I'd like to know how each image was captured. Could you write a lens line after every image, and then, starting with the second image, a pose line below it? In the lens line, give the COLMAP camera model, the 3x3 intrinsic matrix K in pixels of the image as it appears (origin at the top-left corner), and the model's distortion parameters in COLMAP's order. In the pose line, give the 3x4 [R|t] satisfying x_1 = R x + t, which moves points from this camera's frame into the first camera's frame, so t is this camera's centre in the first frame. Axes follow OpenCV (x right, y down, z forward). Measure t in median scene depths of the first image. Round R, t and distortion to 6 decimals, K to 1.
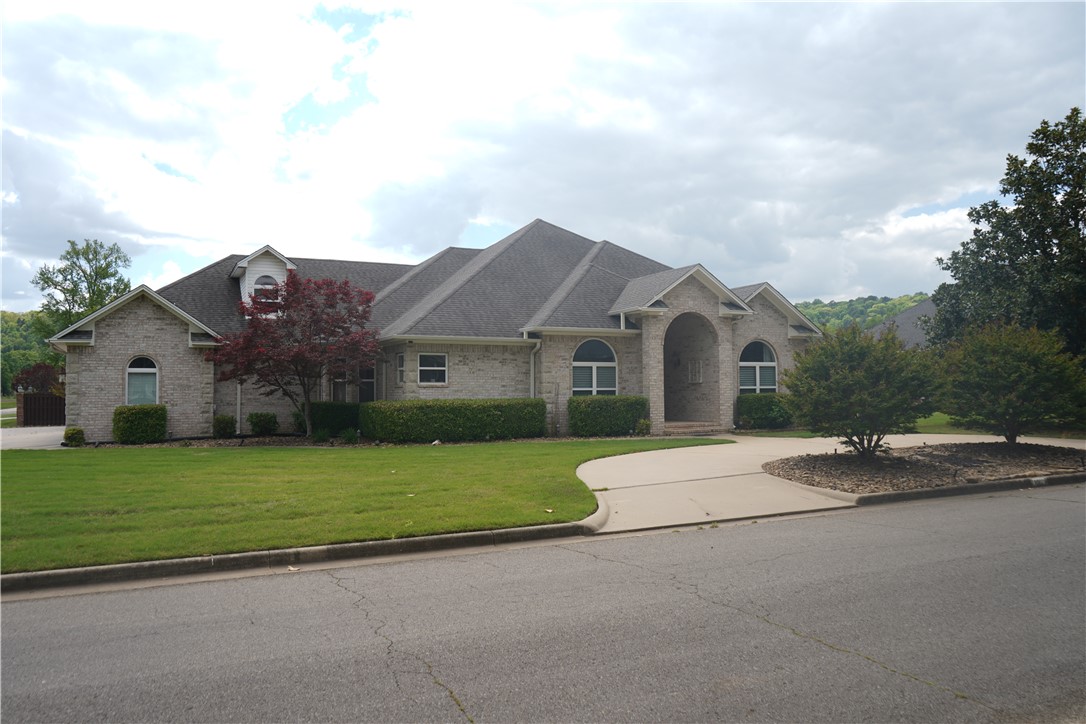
lens RADIAL K [[865.2, 0, 542.6], [0, 865.2, 357.8], [0, 0, 1]] dist [-0.014443, 0.016693]
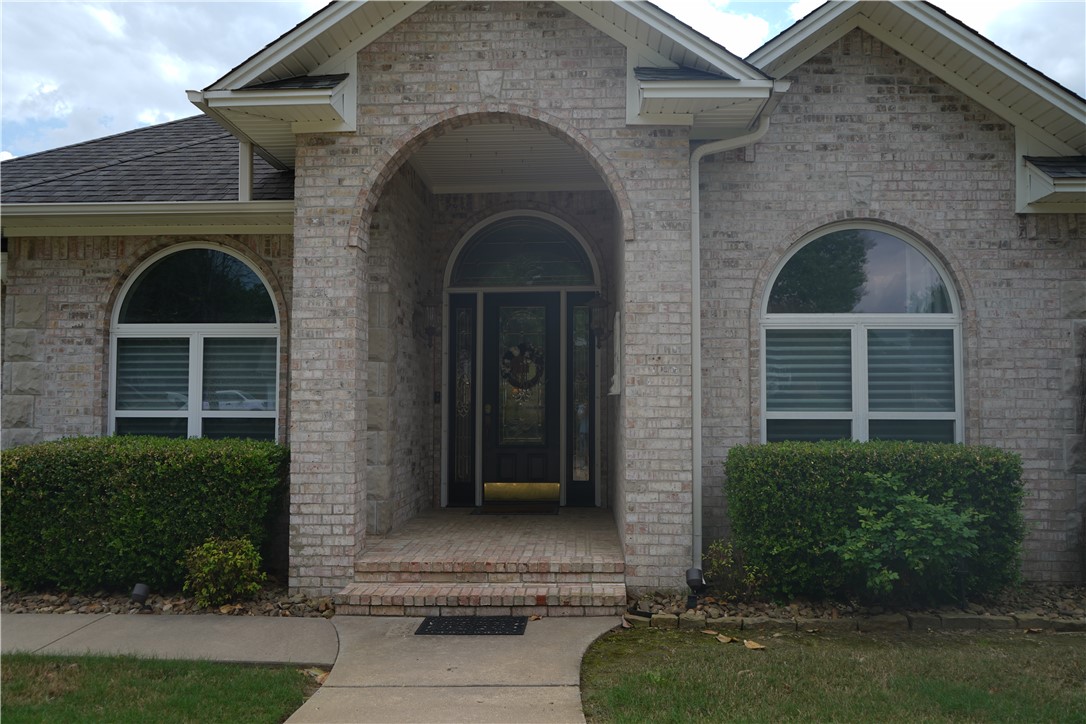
lens RADIAL K [[865.2, 0, 543.8], [0, 865.2, 366.2], [0, 0, 1]] dist [-0.014443, 0.016693]
pose [[0.881109, -0.009415, -0.472819, 0.298847], [0.007456, 0.999954, -0.006017, 0.021863], [0.472854, 0.001777, 0.881139, 0.772366]]
